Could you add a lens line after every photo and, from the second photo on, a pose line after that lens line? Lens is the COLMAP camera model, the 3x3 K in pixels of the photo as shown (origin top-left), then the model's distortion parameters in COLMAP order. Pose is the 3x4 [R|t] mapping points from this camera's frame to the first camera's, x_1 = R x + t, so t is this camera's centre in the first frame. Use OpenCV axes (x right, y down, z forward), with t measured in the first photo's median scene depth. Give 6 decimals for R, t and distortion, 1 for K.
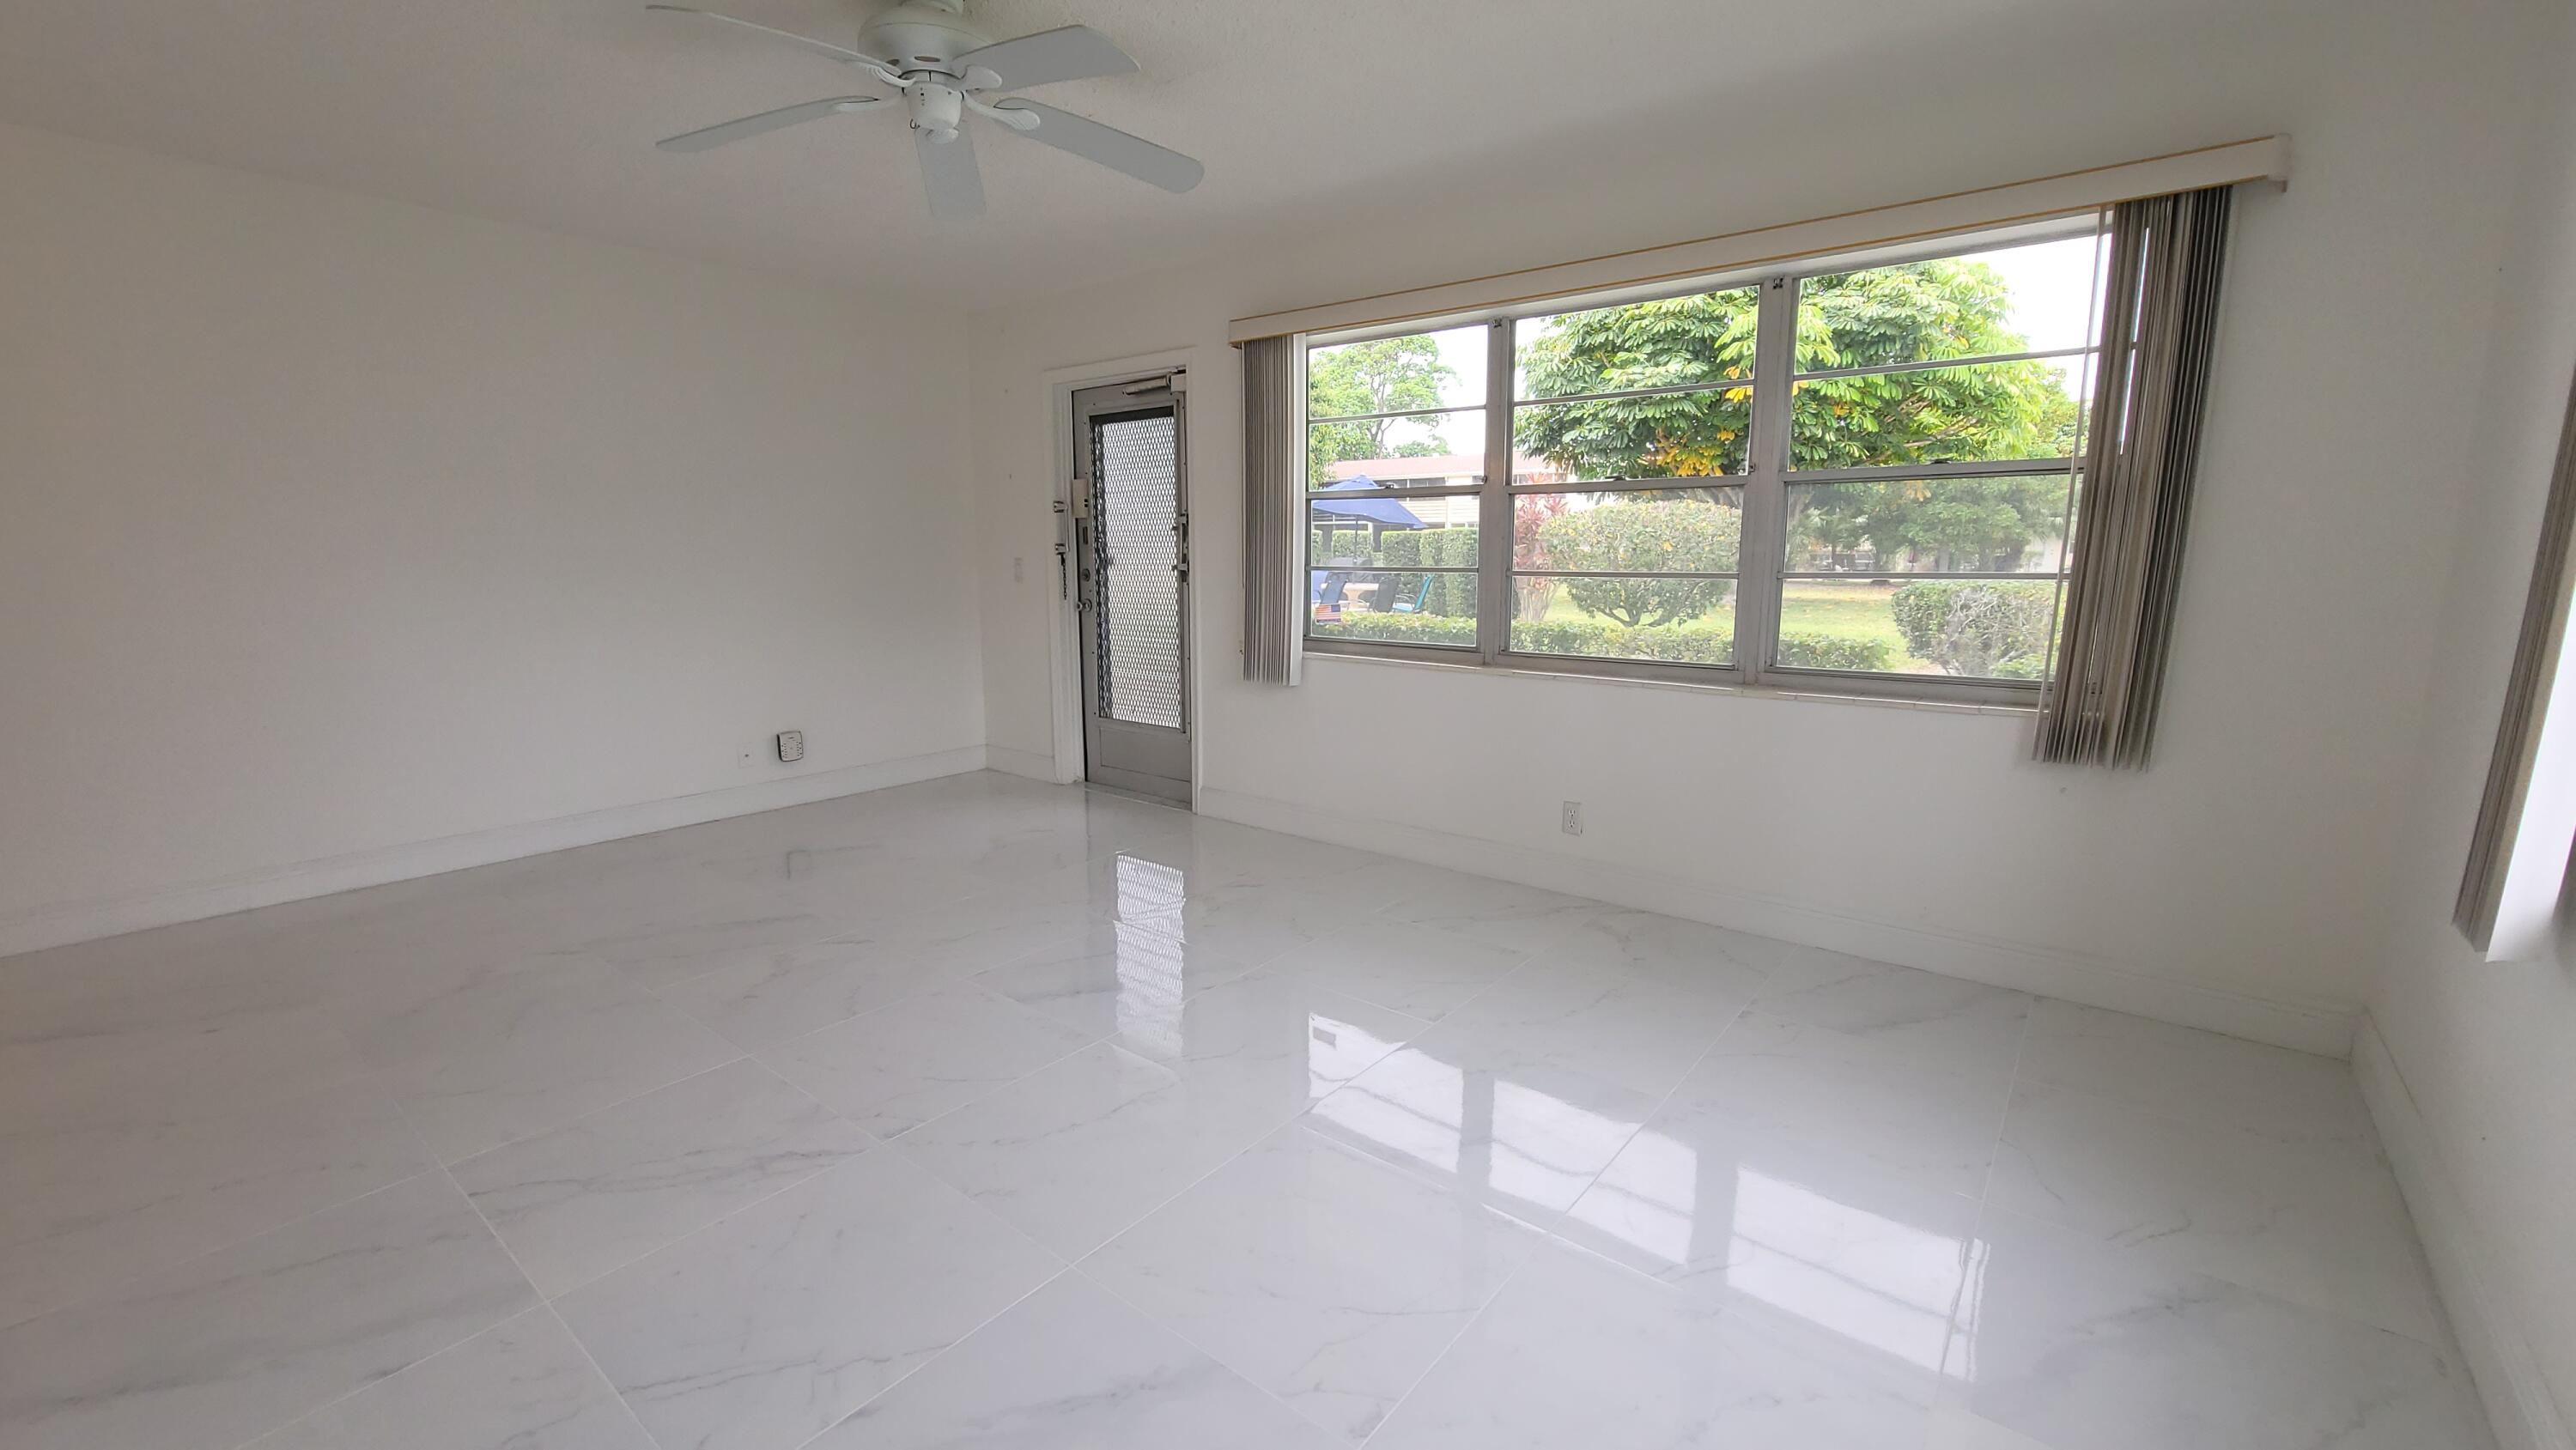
lens RADIAL K [[1055.4, 0, 1288.0], [0, 1055.4, 725.0], [0, 0, 1]] dist [-0.008938, -0.000002]
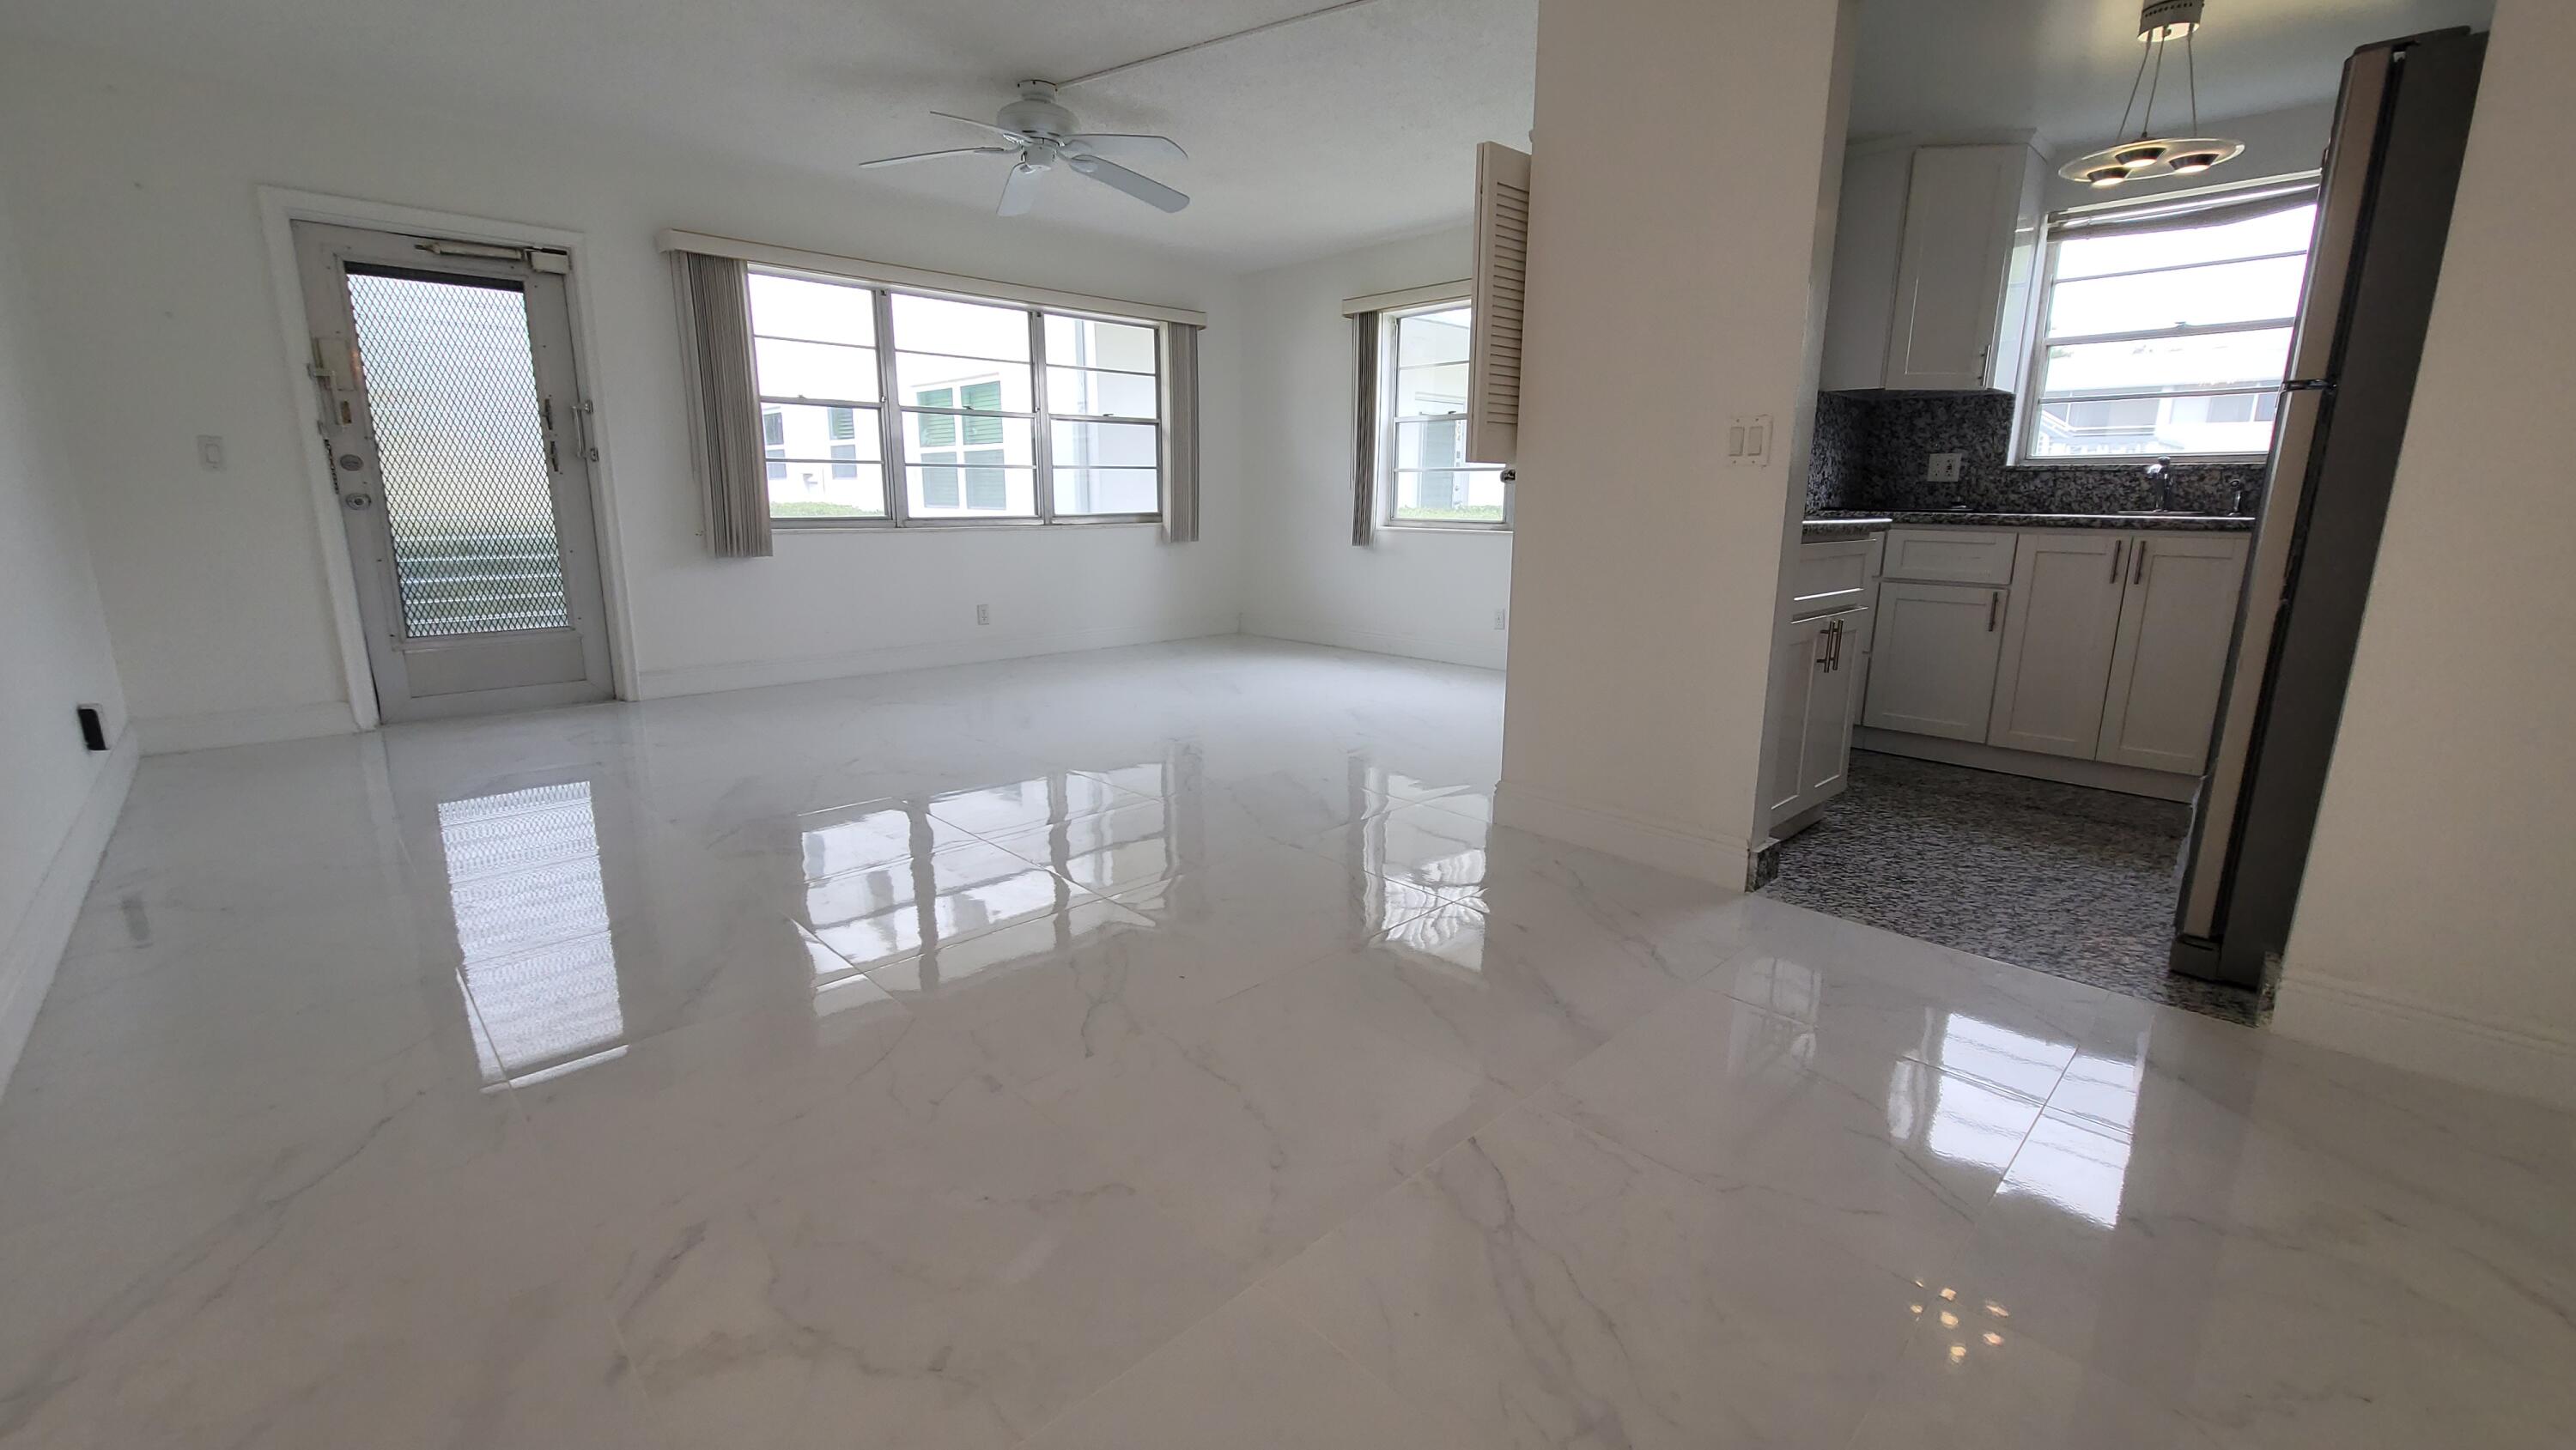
lens RADIAL K [[1055.4, 0, 1288.0], [0, 1055.4, 725.0], [0, 0, 1]] dist [-0.008938, -0.000002]
pose [[0.126860, -0.209303, 0.969587, -1.005423], [0.161220, 0.968838, 0.188048, 0.017233], [-0.978731, 0.132461, 0.156651, 0.227511]]
